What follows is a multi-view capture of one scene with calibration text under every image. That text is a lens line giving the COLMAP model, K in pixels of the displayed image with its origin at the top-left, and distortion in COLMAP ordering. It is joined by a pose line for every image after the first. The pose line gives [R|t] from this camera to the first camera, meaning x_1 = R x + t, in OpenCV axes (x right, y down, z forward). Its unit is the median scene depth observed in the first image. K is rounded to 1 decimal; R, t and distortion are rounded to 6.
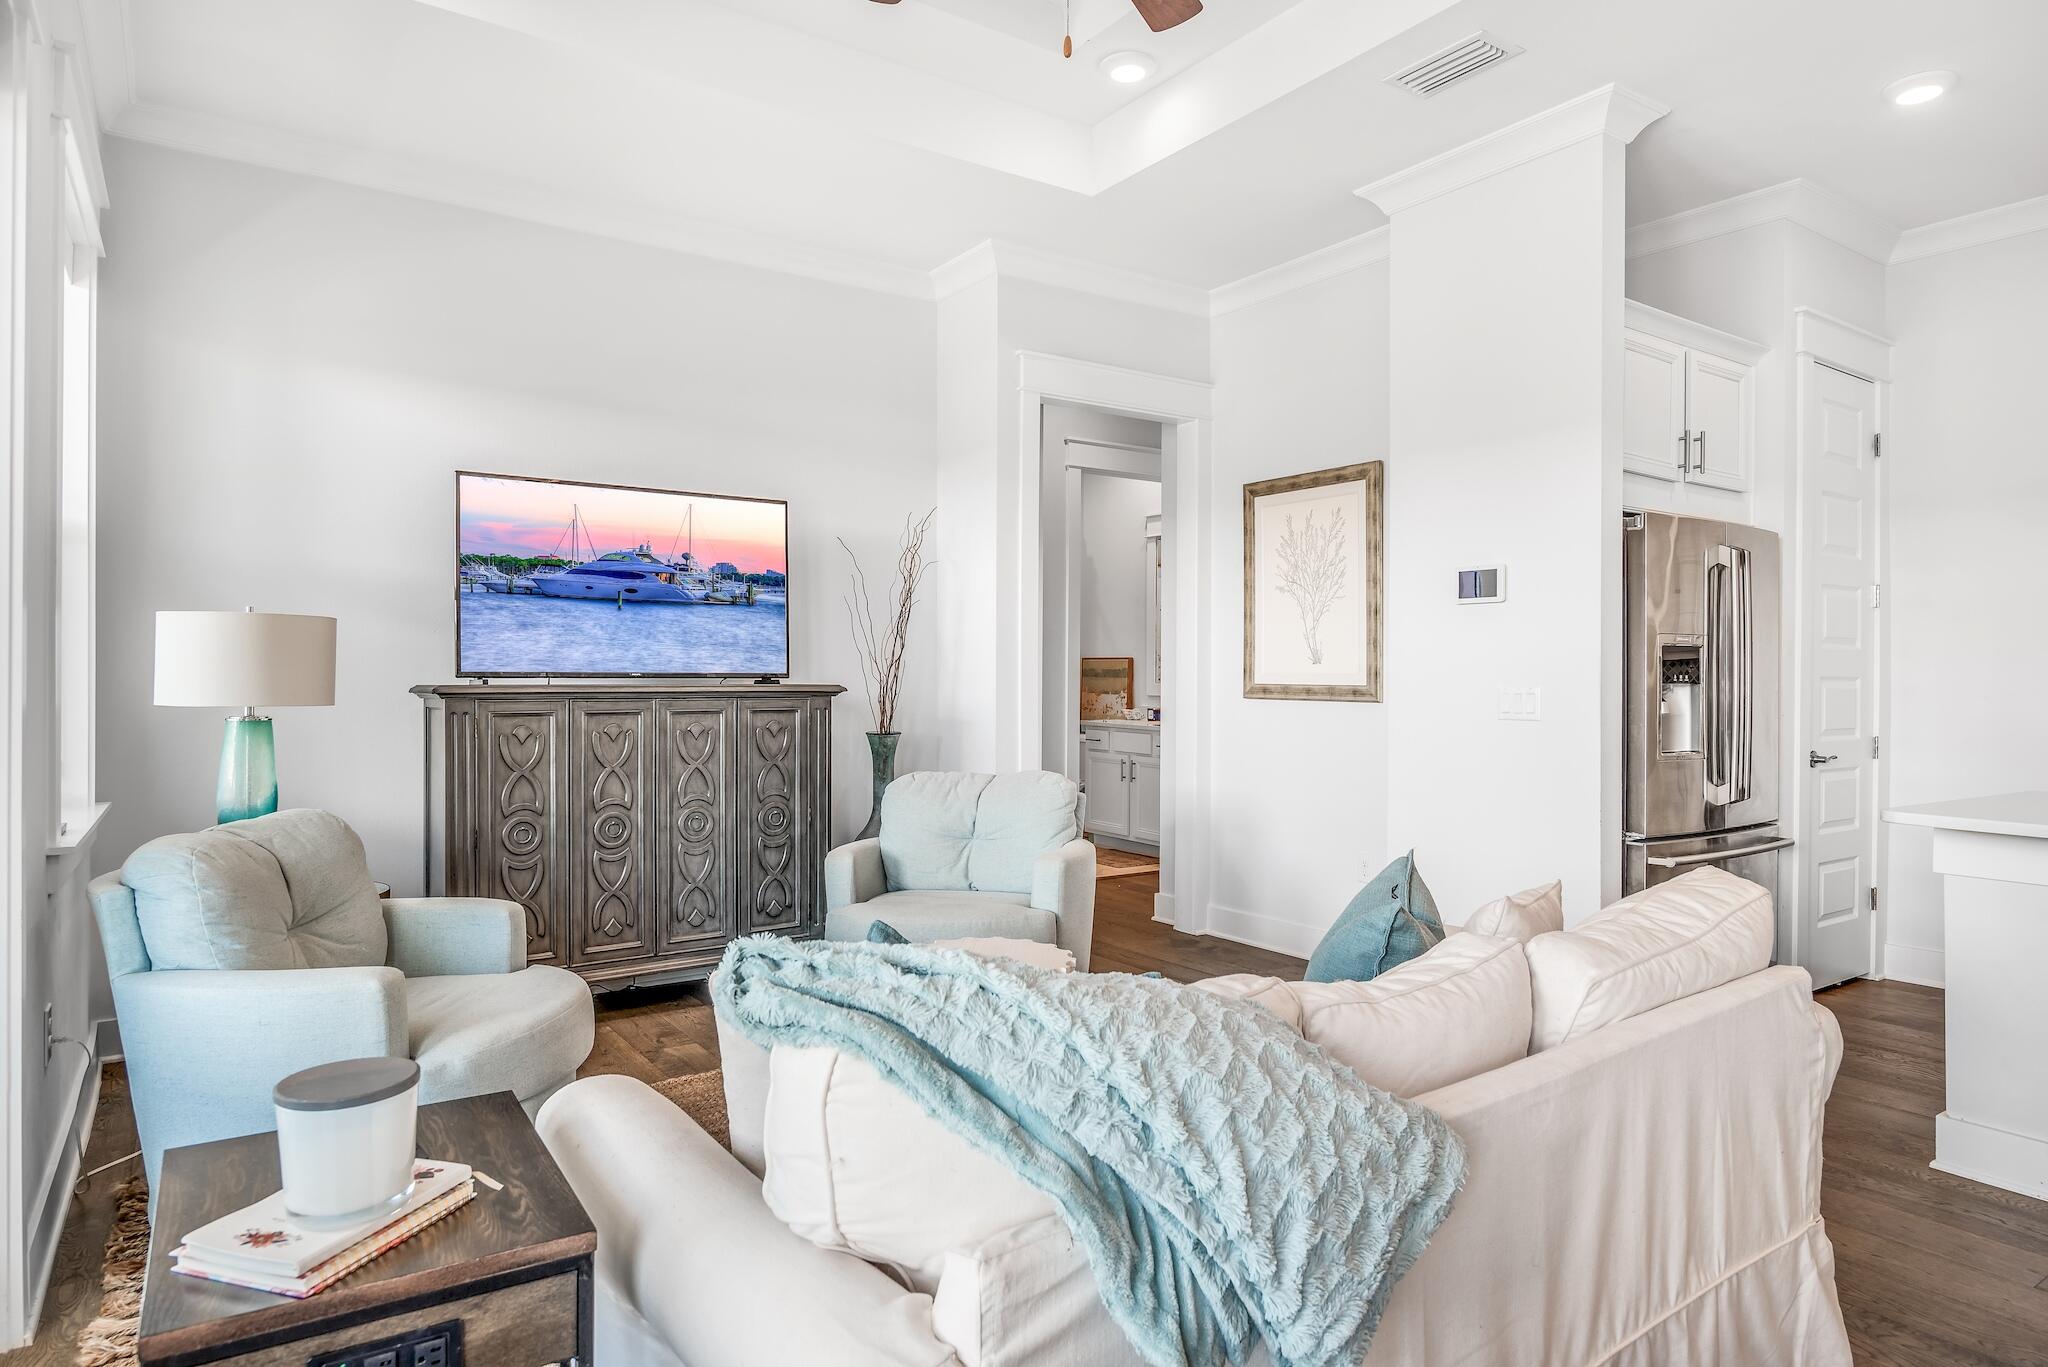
lens RADIAL K [[1205.9, 0, 1022.3], [0, 1205.9, 683.3], [0, 0, 1]] dist [-0.003035, -0.003228]
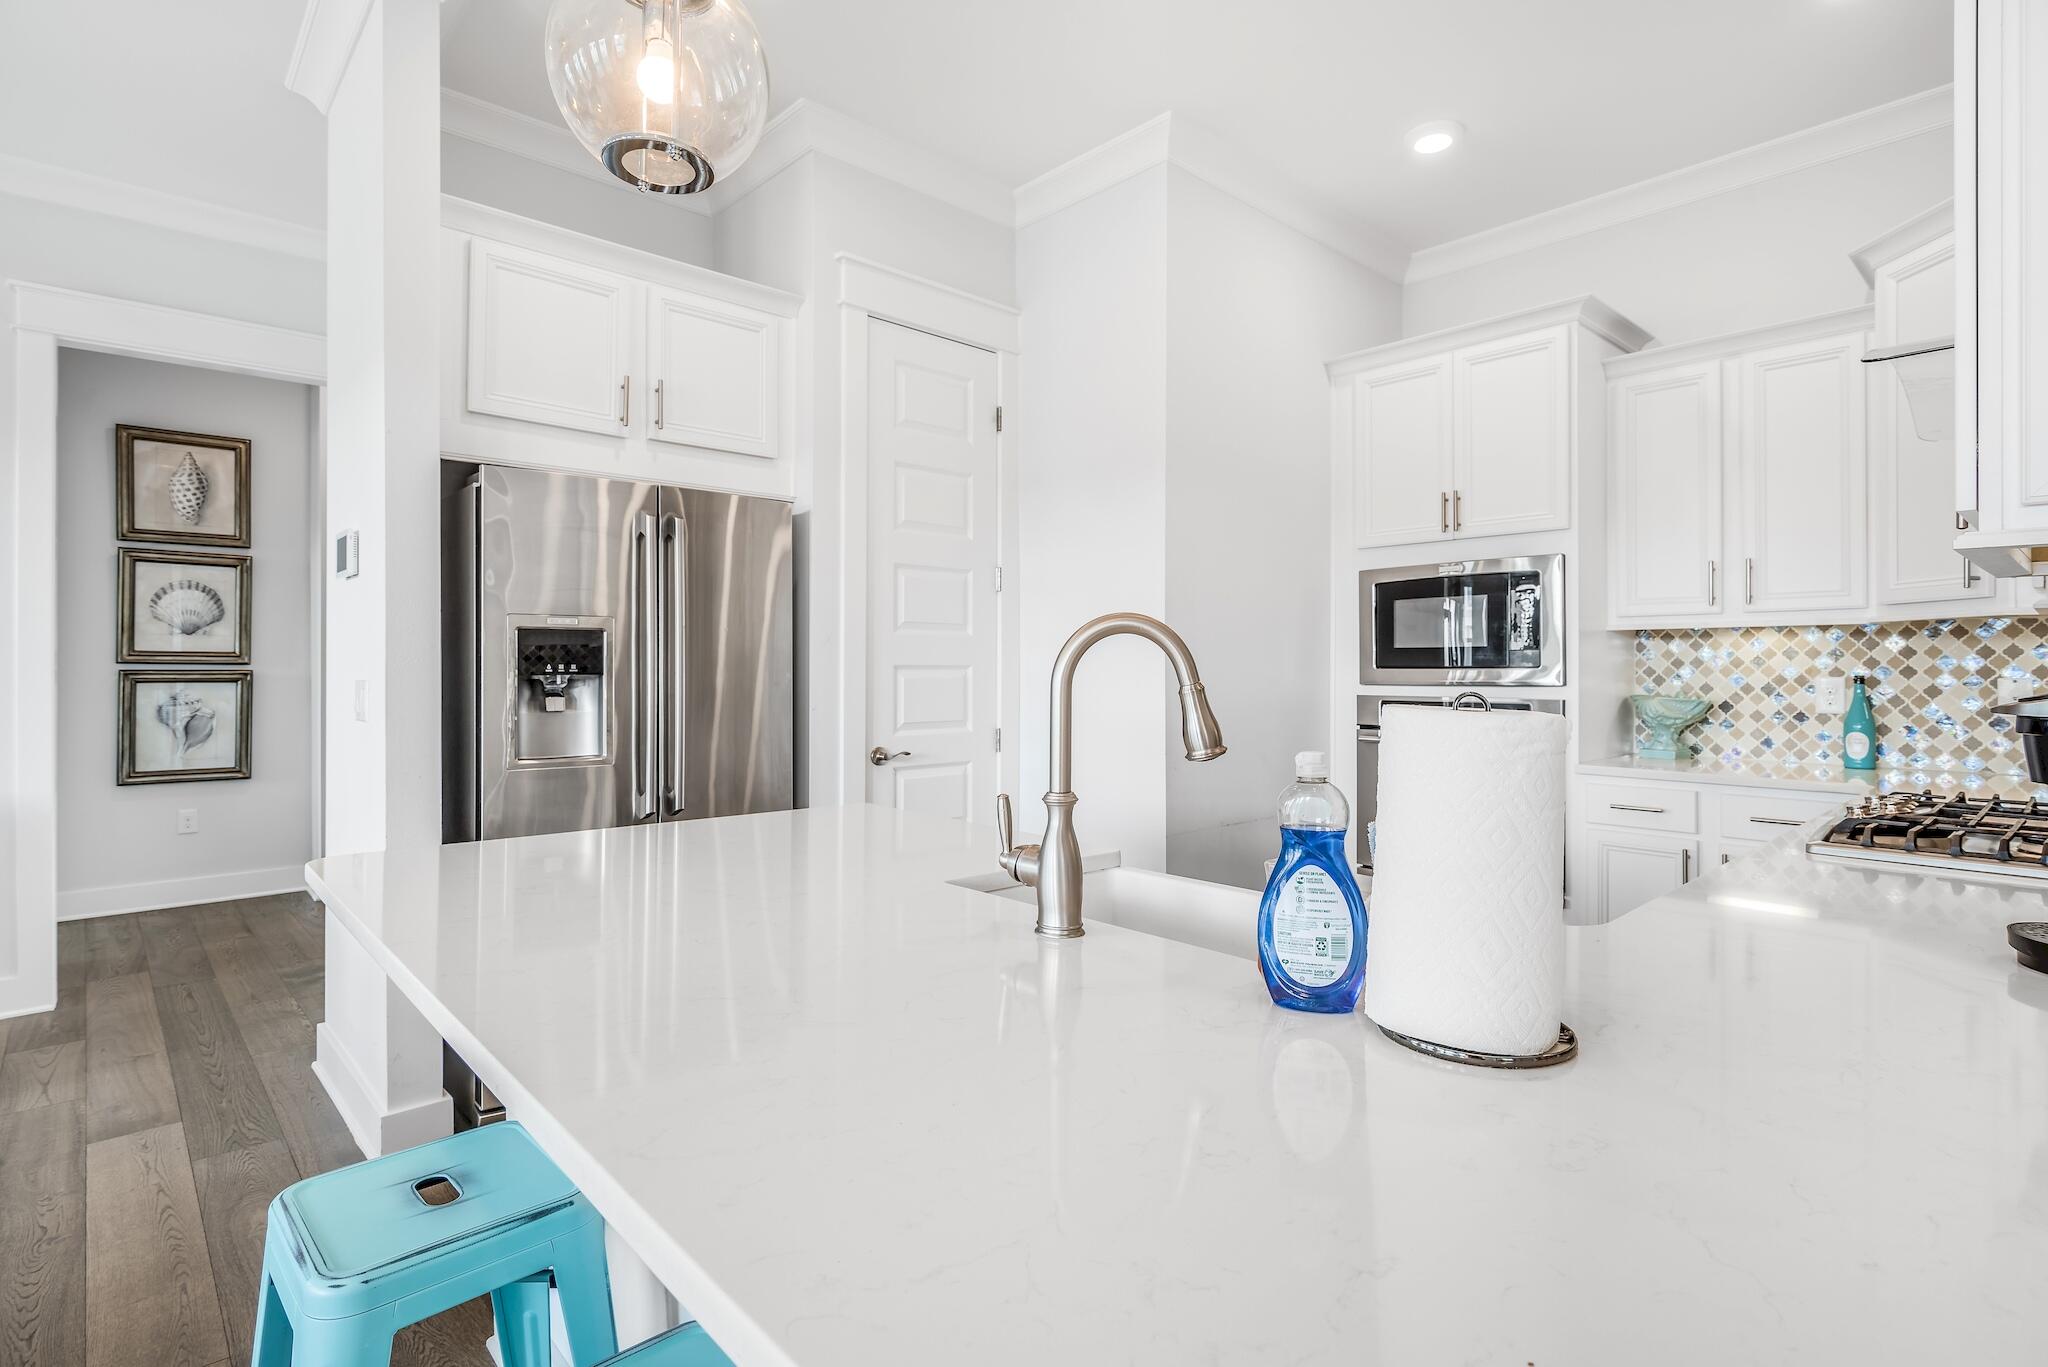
lens RADIAL K [[1003.8, 0, 1038.0], [0, 1003.8, 663.2], [0, 0, 1]] dist [-0.026821, 0.004167]
pose [[0.987459, -0.004631, 0.157809, 0.748936], [0.006769, 0.999892, -0.013010, 0.004250], [-0.157731, 0.013915, 0.987384, 0.273727]]
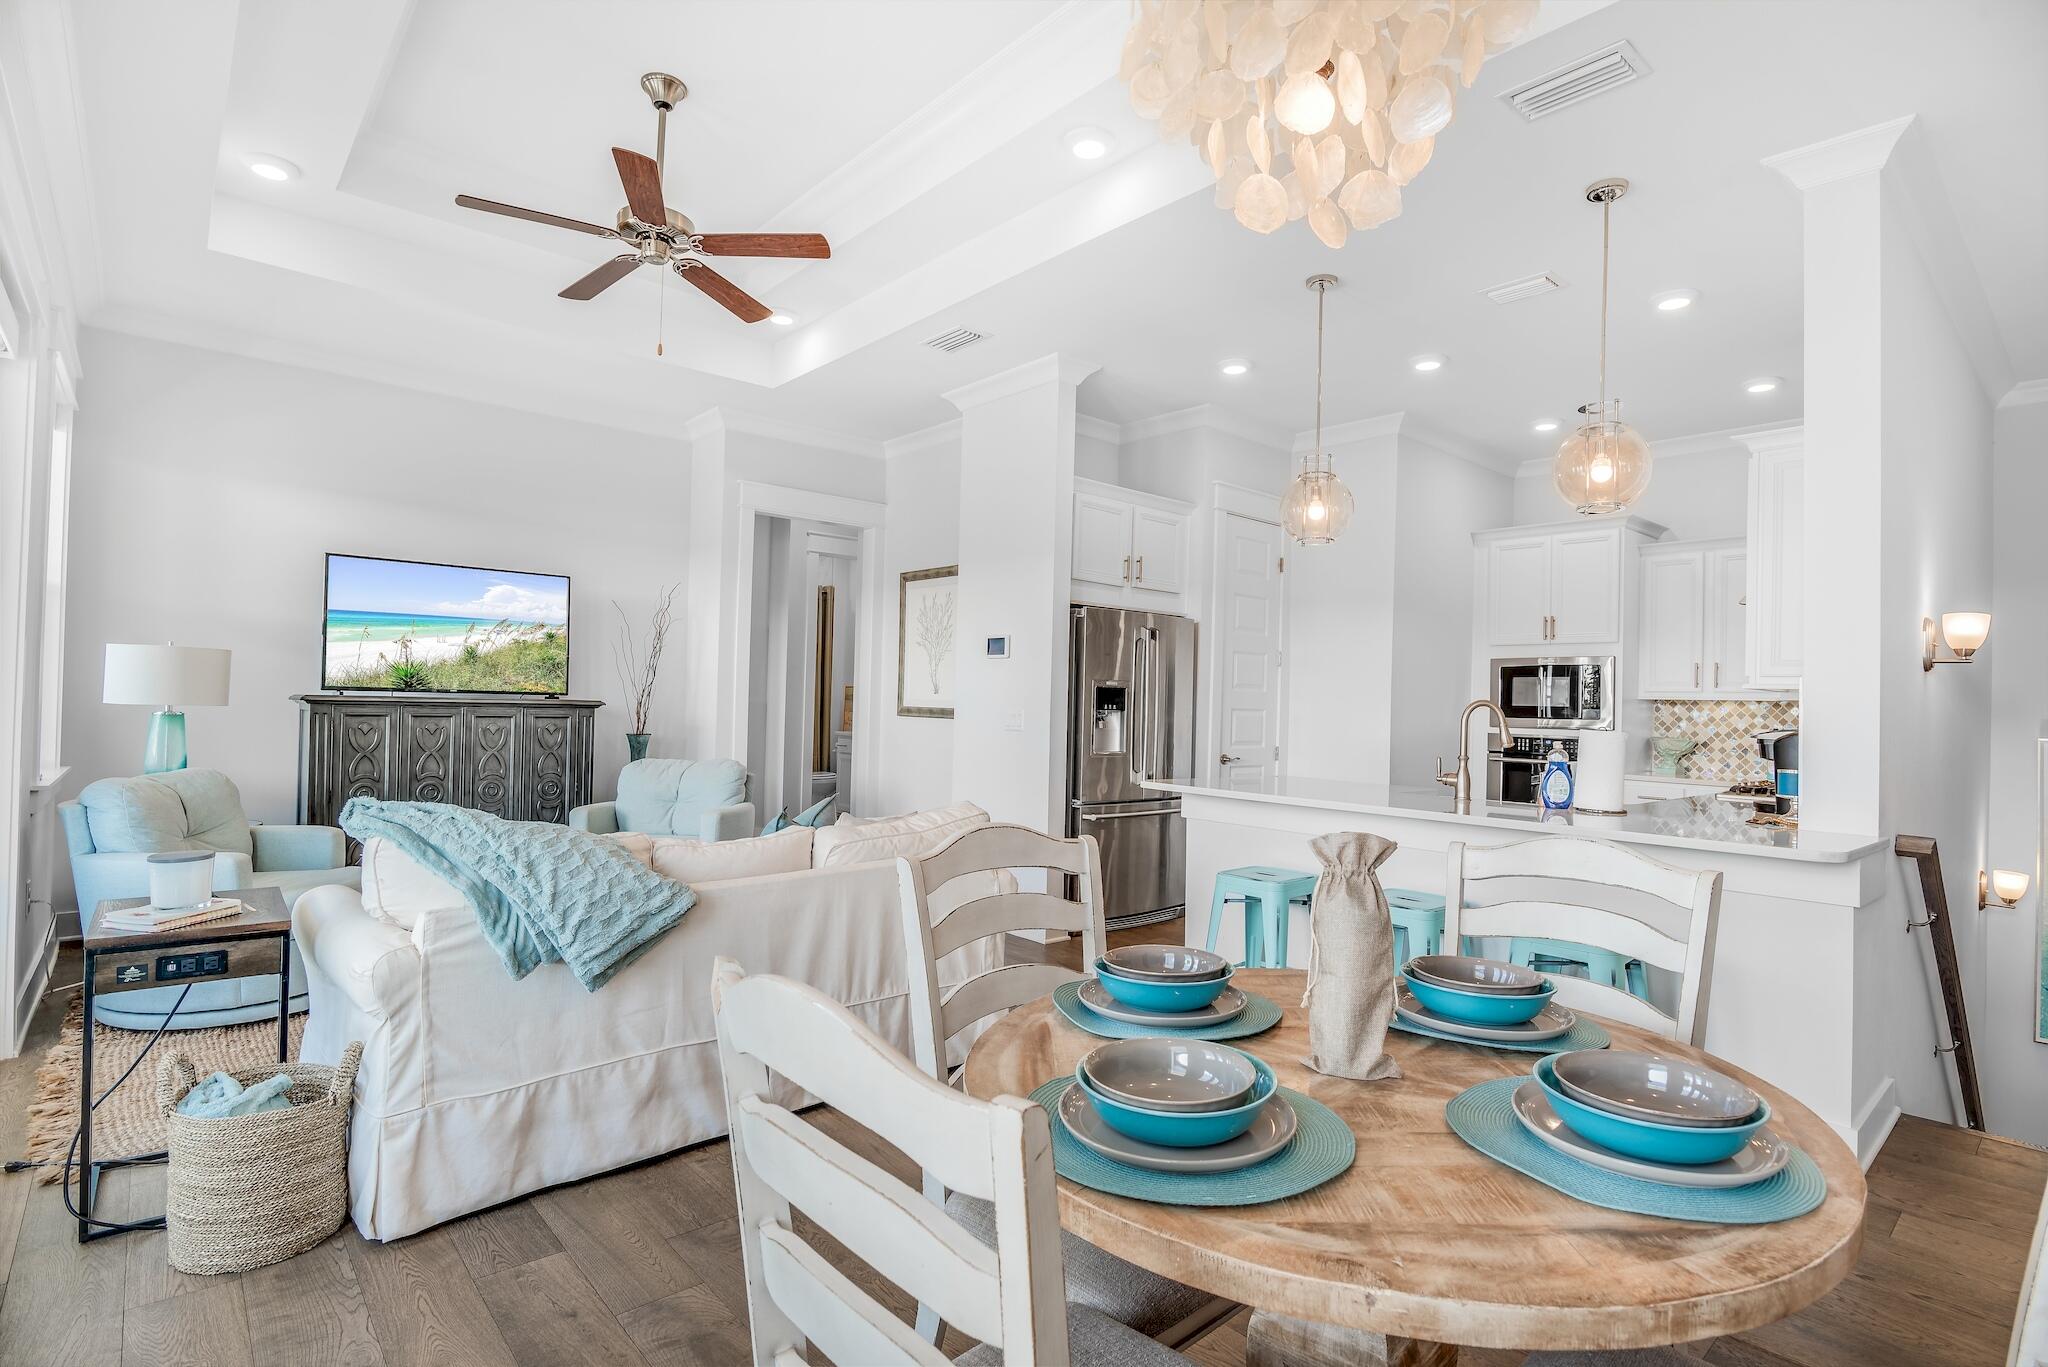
lens RADIAL K [[1003.8, 0, 1029.3], [0, 1003.8, 696.1], [0, 0, 1]] dist [-0.026821, 0.004167]
pose [[0.991779, 0.021631, 0.126122, 0.256074], [-0.020238, 0.999719, -0.012312, 0.000370], [-0.126353, 0.009659, 0.991938, -0.346311]]
